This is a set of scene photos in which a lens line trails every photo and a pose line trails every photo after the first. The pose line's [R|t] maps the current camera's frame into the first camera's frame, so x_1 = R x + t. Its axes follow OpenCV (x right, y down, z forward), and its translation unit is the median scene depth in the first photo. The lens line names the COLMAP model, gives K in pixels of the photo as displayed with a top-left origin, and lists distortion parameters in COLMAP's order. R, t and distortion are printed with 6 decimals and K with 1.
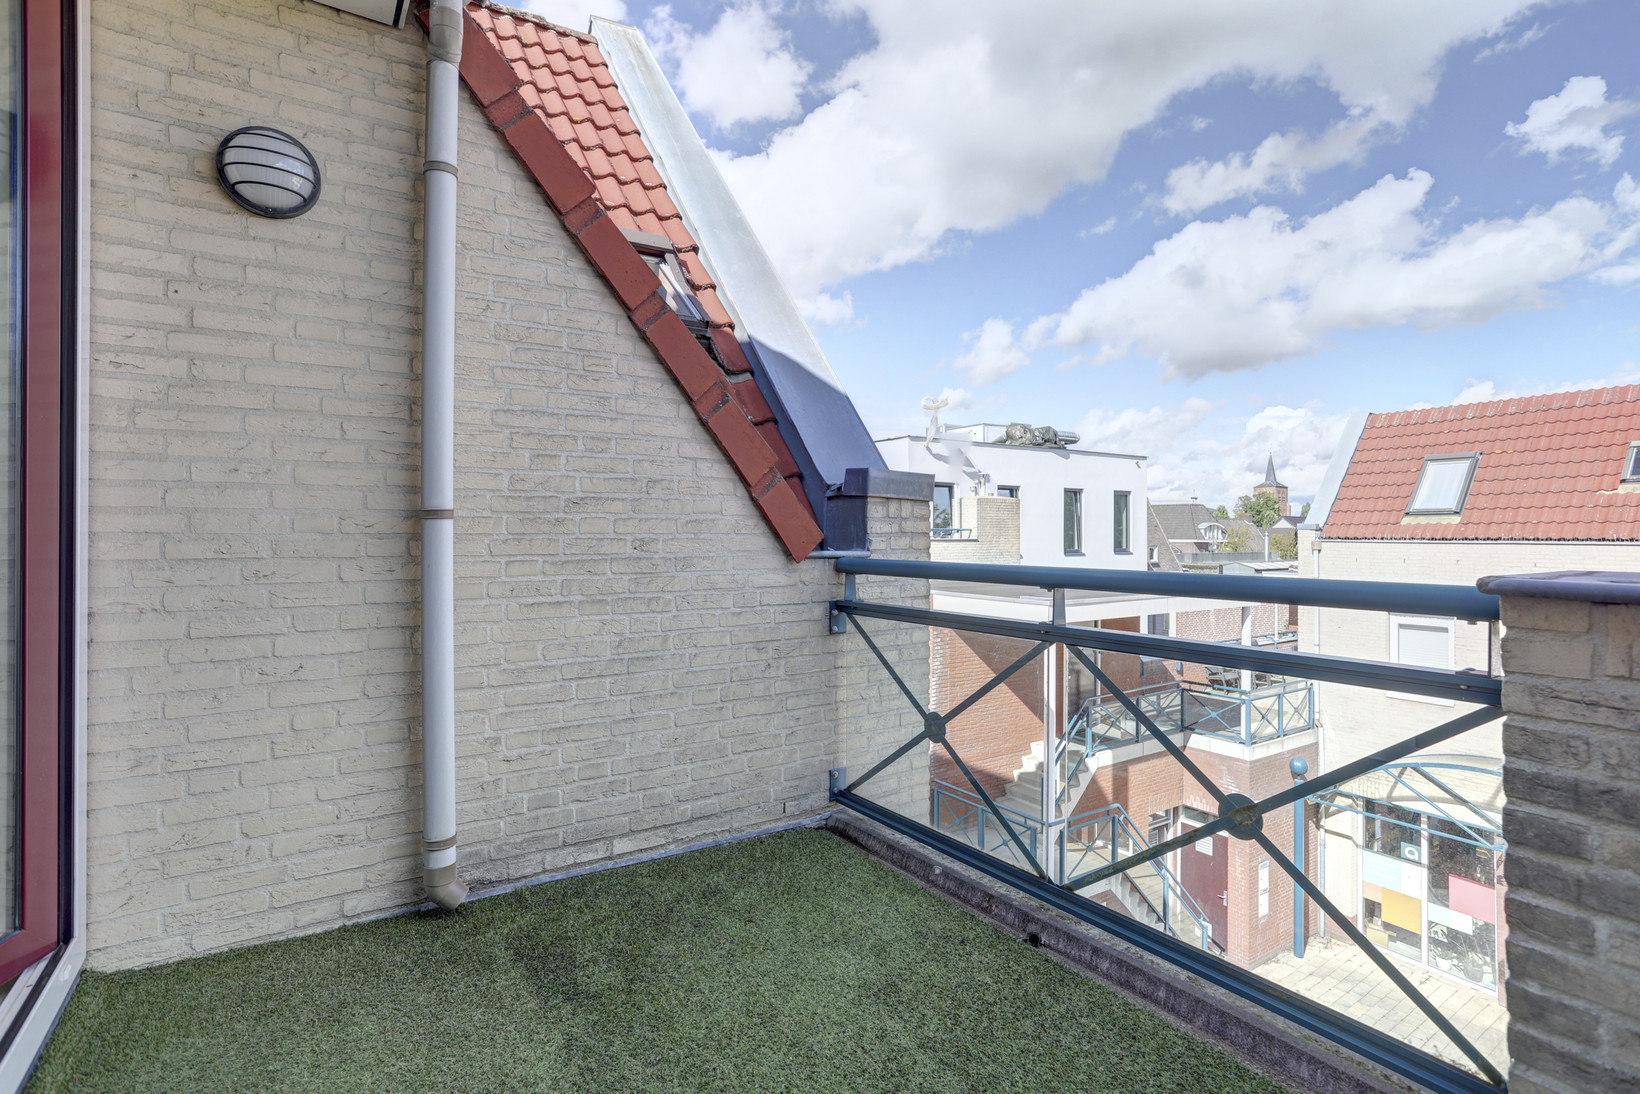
lens RADIAL K [[794.6, 0, 819.8], [0, 794.6, 525.6], [0, 0, 1]] dist [-0.045879, 0.024355]
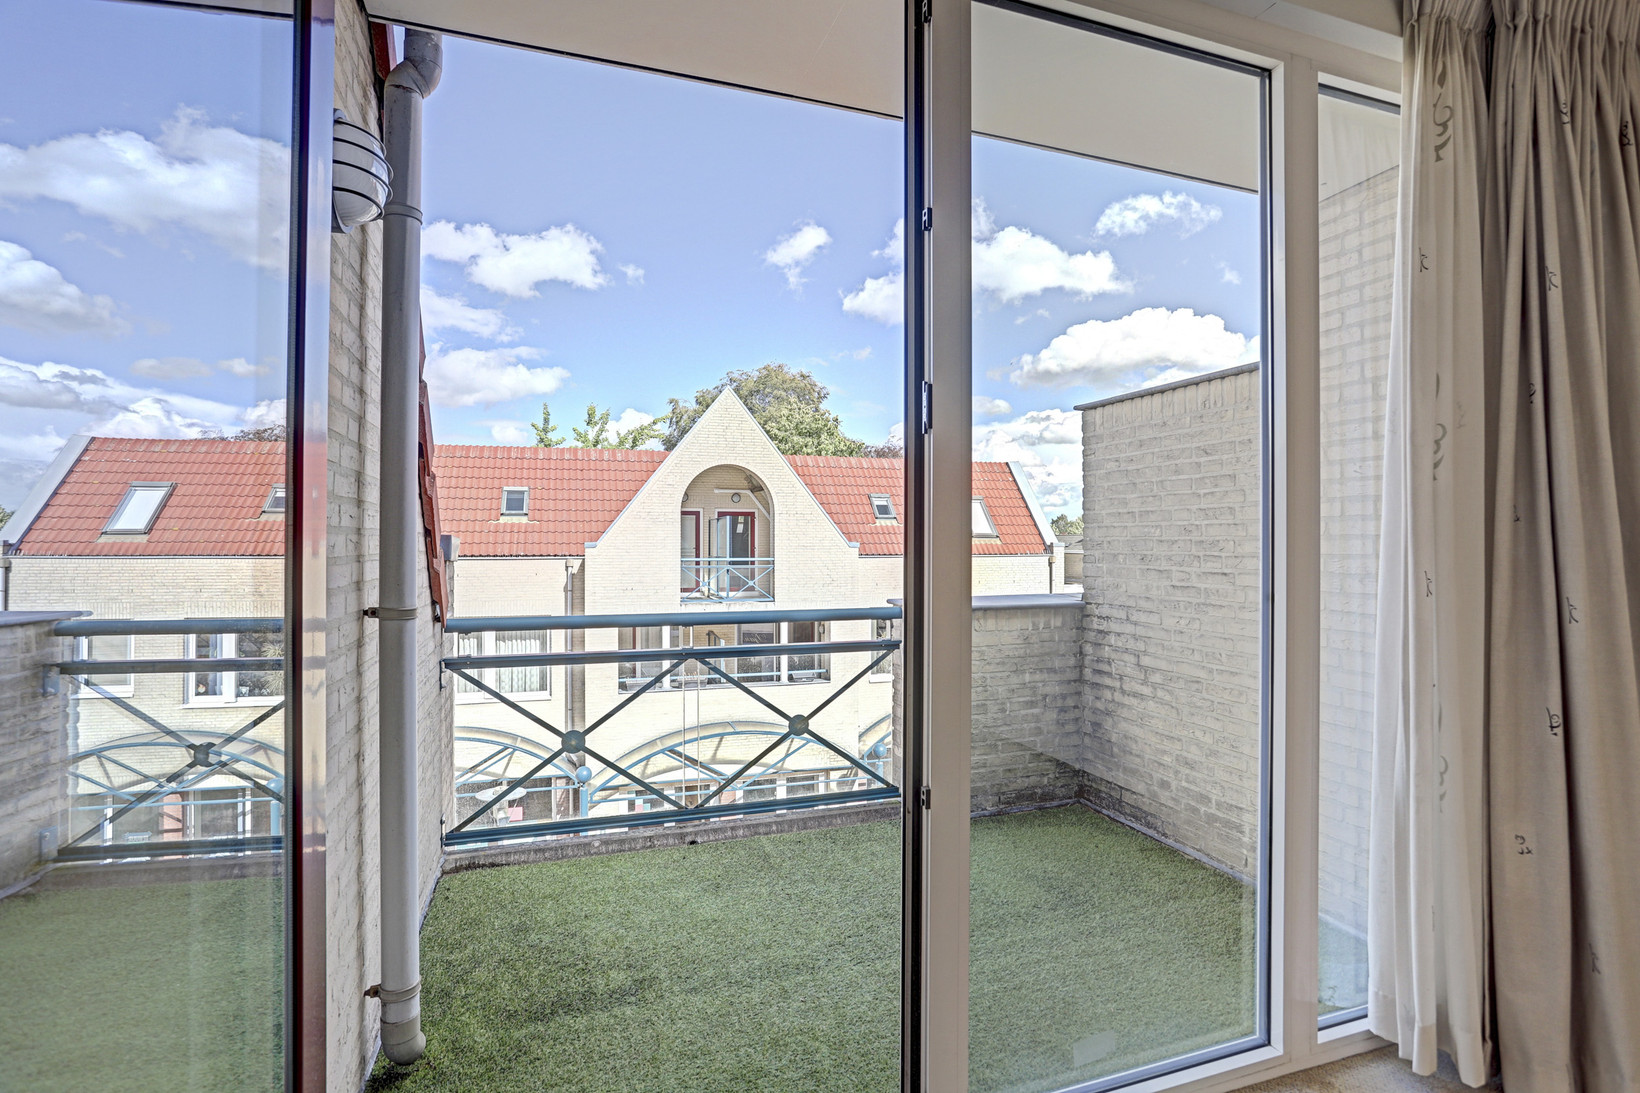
lens RADIAL K [[794.6, 0, 807.8], [0, 794.6, 545.8], [0, 0, 1]] dist [-0.045879, 0.024355]
pose [[0.270514, -0.006892, 0.962691, -1.049041], [-0.008665, 0.999916, 0.009593, -0.086215], [-0.962677, -0.010937, 0.270432, 0.297290]]
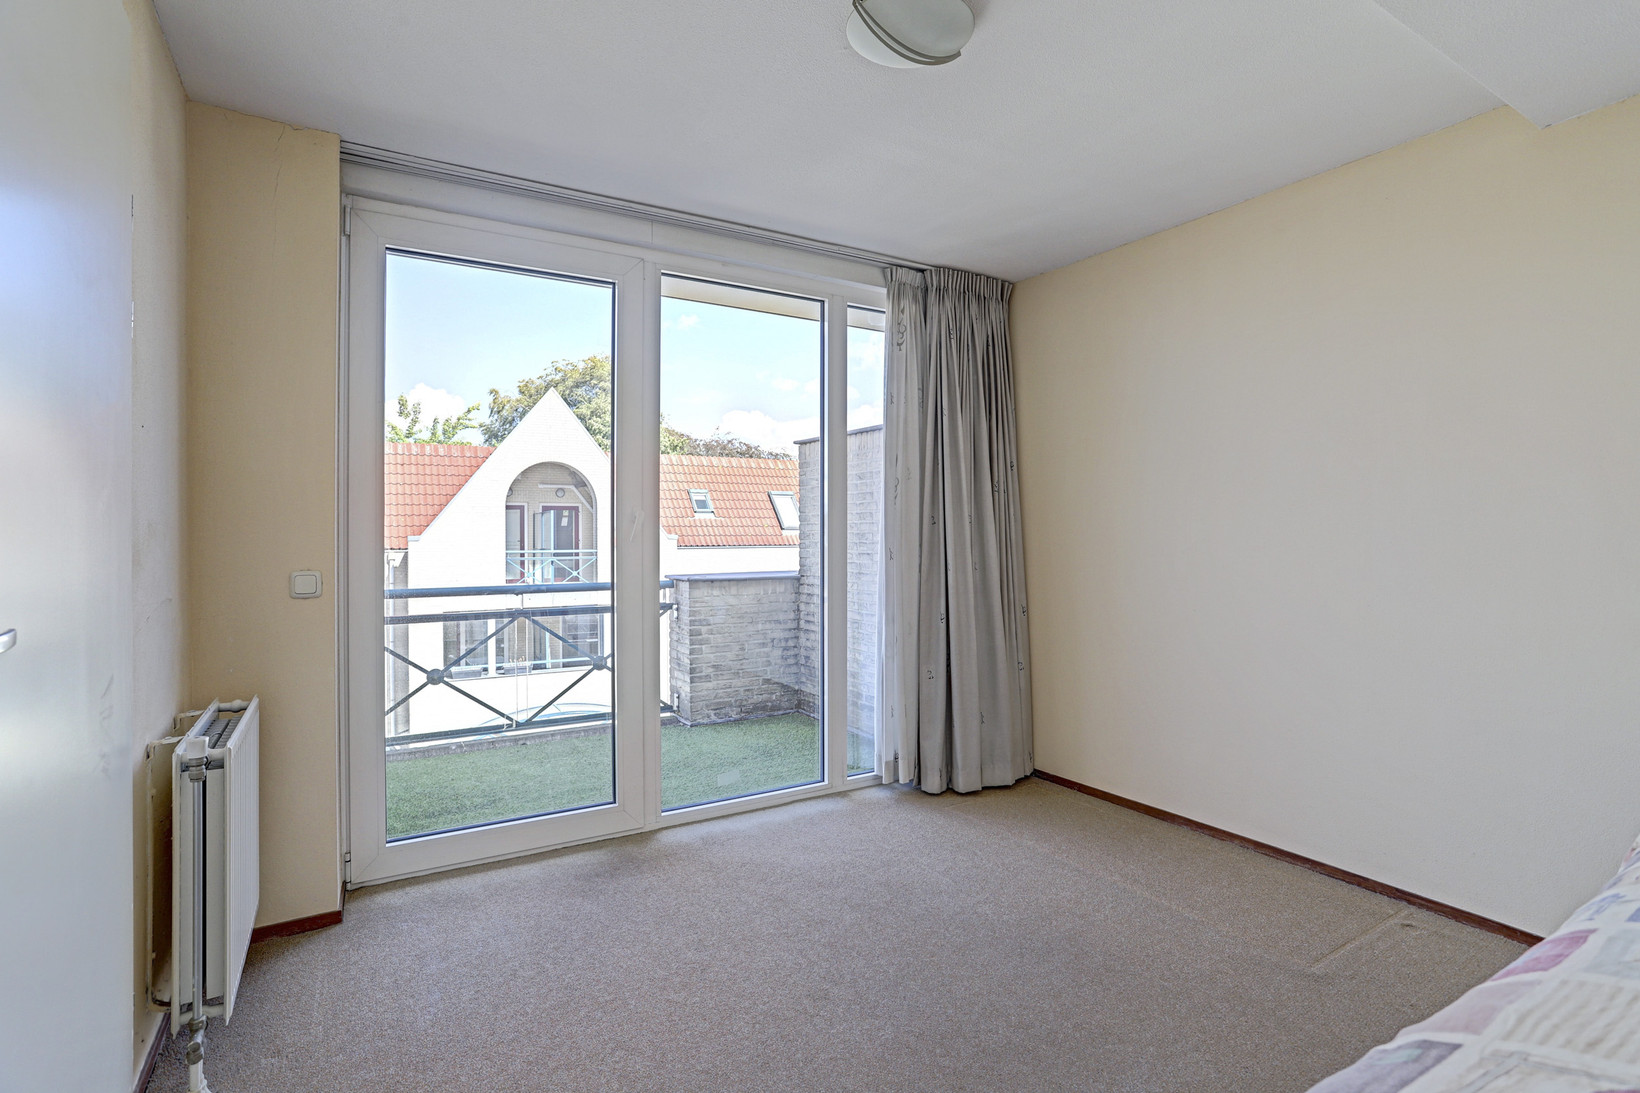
lens RADIAL K [[794.6, 0, 805.1], [0, 794.6, 543.4], [0, 0, 1]] dist [-0.045879, 0.024355]
pose [[0.066608, -0.014823, 0.997669, -1.707186], [-0.005198, 0.999871, 0.015203, -0.092115], [-0.997766, -0.006199, 0.066522, 0.021068]]
